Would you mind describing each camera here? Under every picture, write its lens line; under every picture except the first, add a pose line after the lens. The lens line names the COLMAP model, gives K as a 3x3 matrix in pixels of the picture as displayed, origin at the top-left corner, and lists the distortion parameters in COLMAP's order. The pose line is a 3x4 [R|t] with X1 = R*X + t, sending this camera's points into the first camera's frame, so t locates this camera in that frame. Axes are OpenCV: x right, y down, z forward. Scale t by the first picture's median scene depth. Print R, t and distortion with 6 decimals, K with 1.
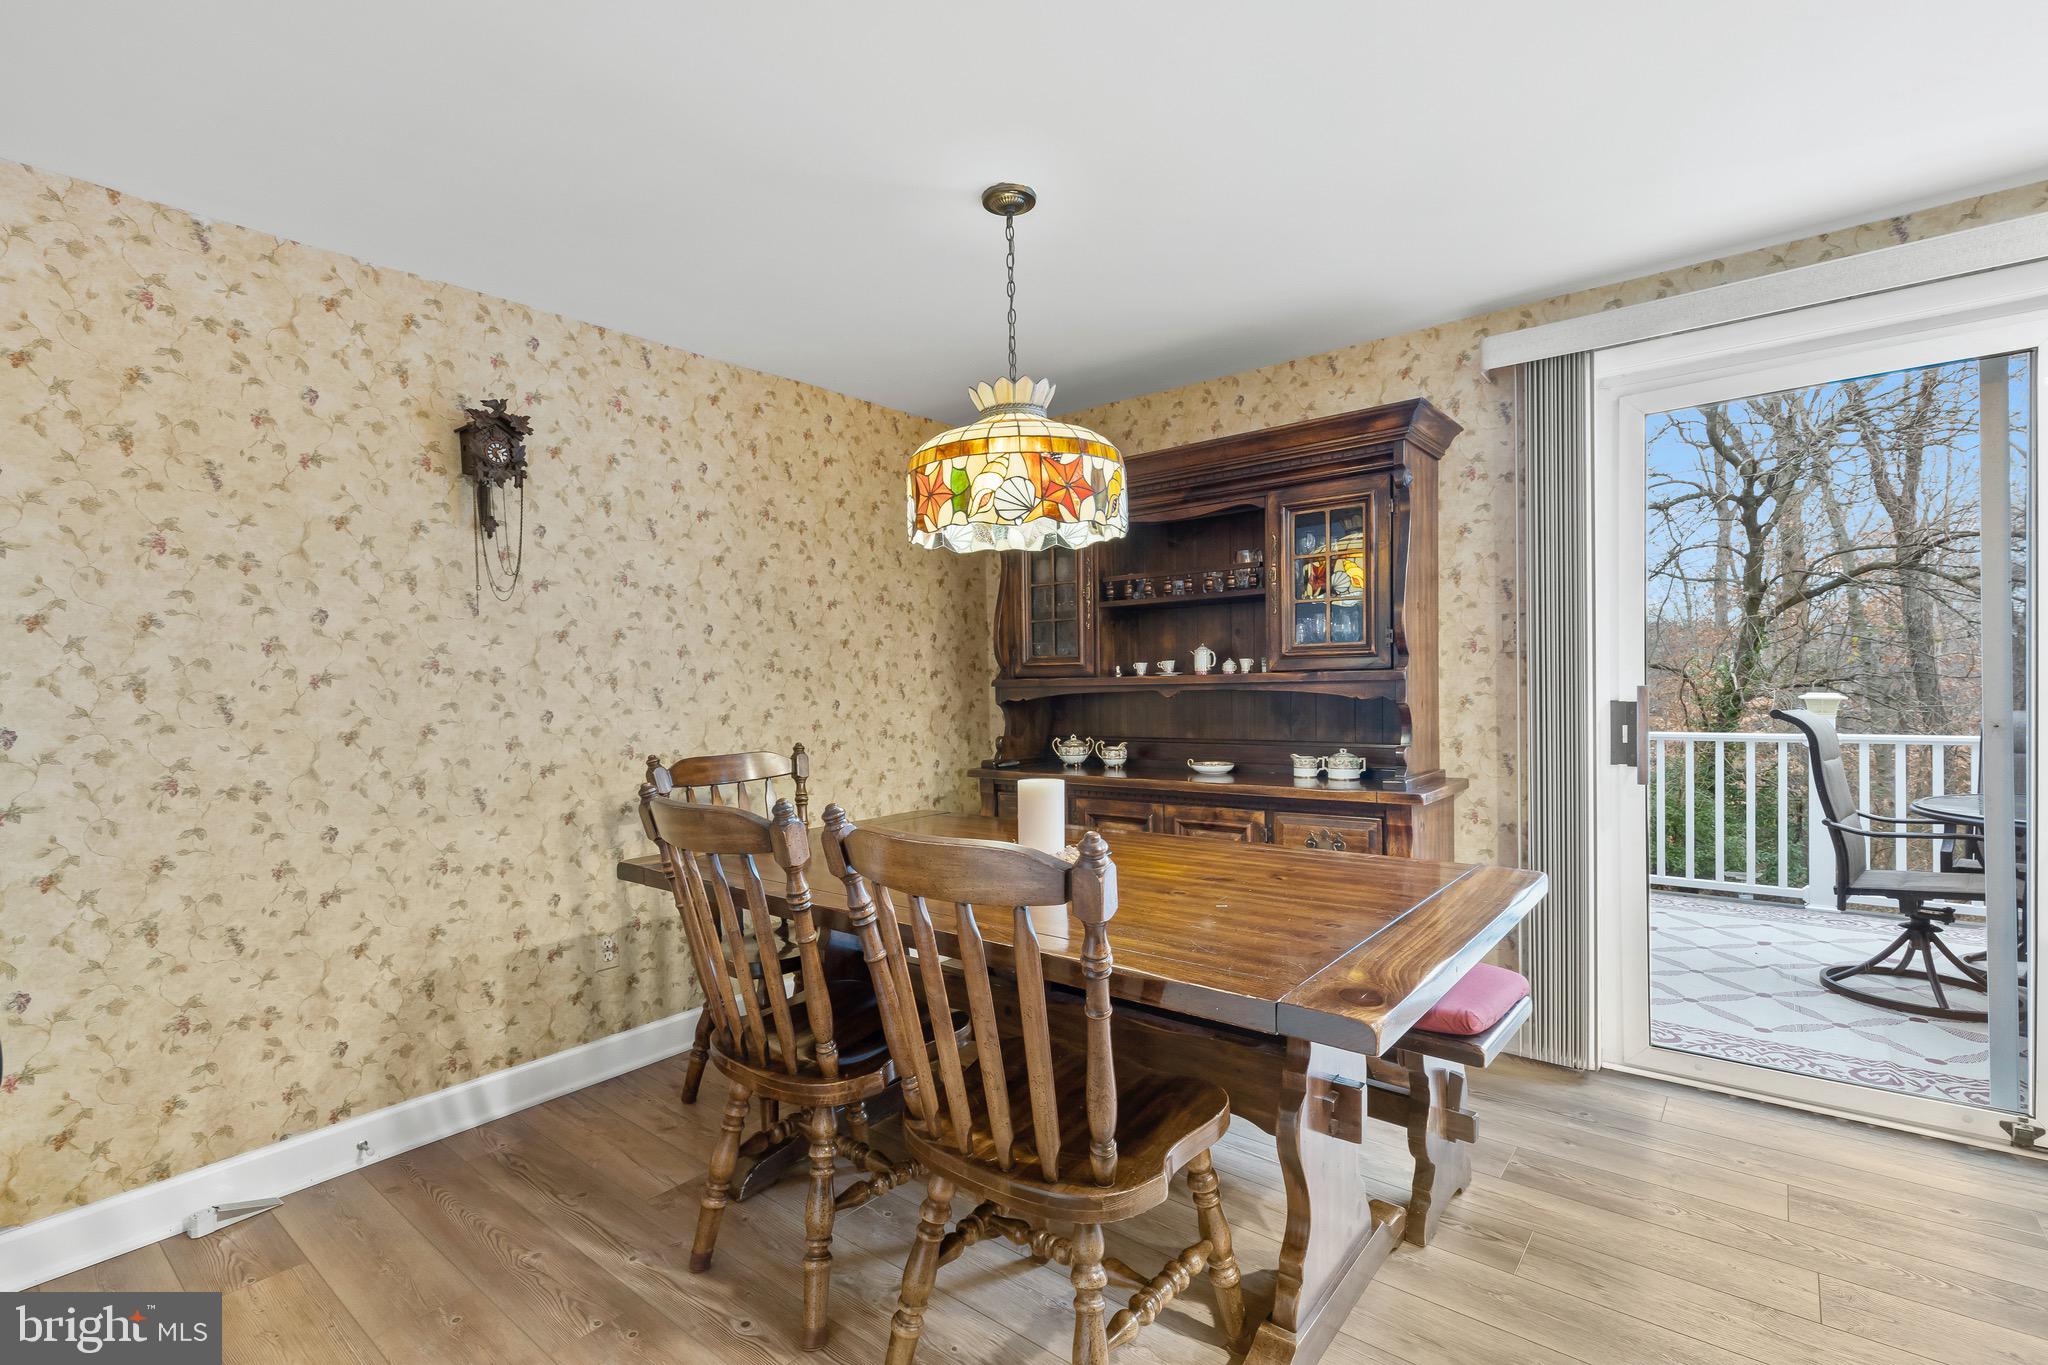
lens RADIAL K [[918.6, 0, 1036.8], [0, 918.6, 707.5], [0, 0, 1]] dist [0.000988, -0.000854]
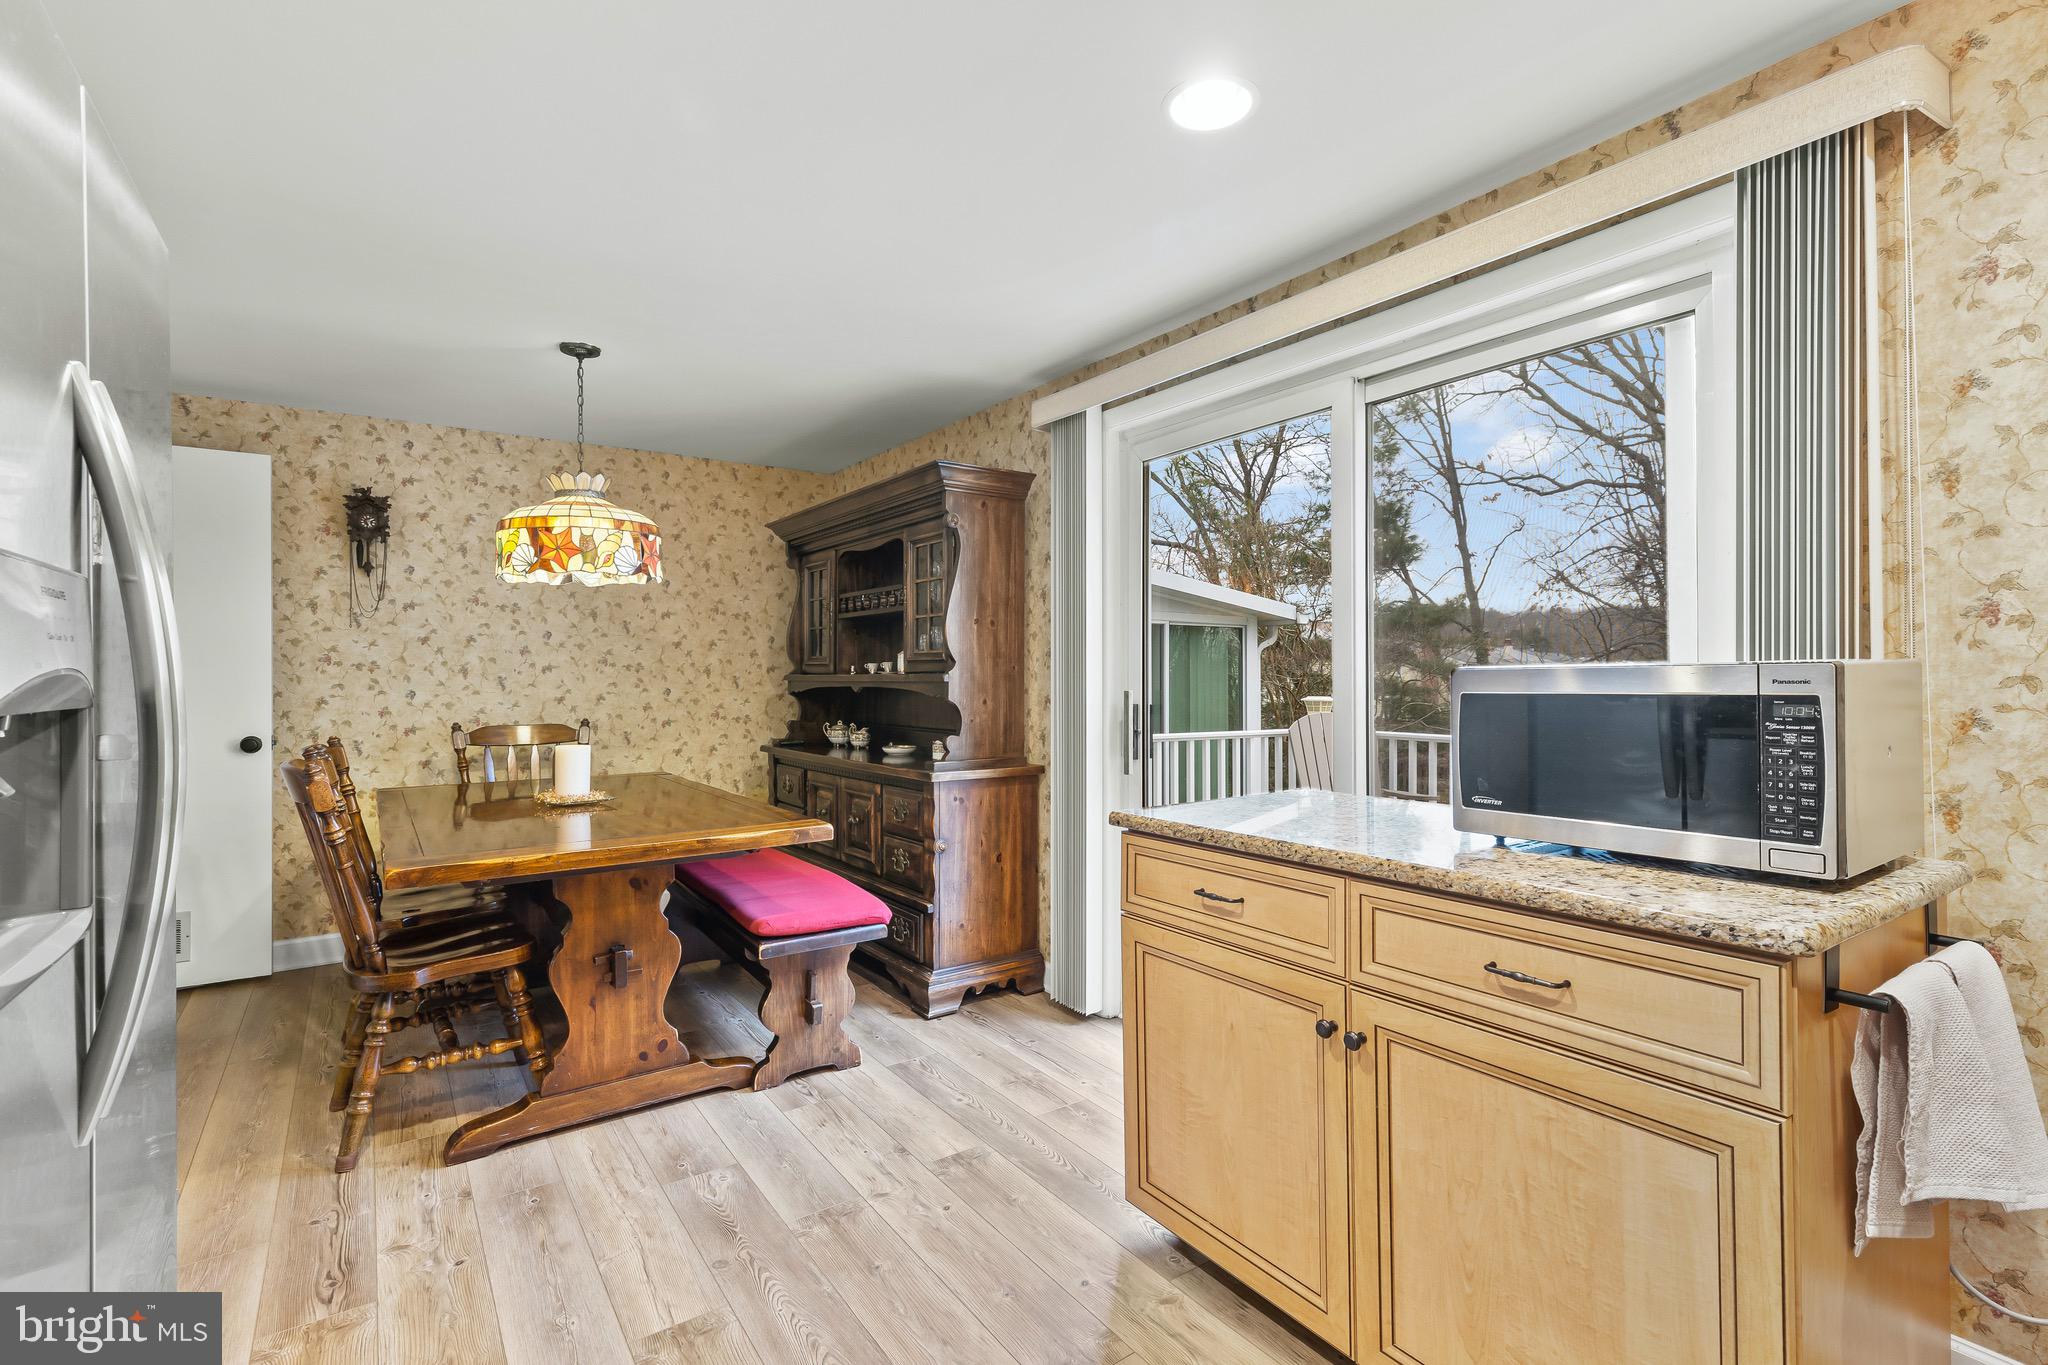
lens RADIAL K [[918.6, 0, 1019.3], [0, 918.6, 682.7], [0, 0, 1]] dist [0.000988, -0.000854]
pose [[0.964036, 0.020870, -0.264950, 0.794244], [-0.025392, 0.999584, -0.013654, -0.013836], [0.264555, 0.019890, 0.964165, -0.167775]]
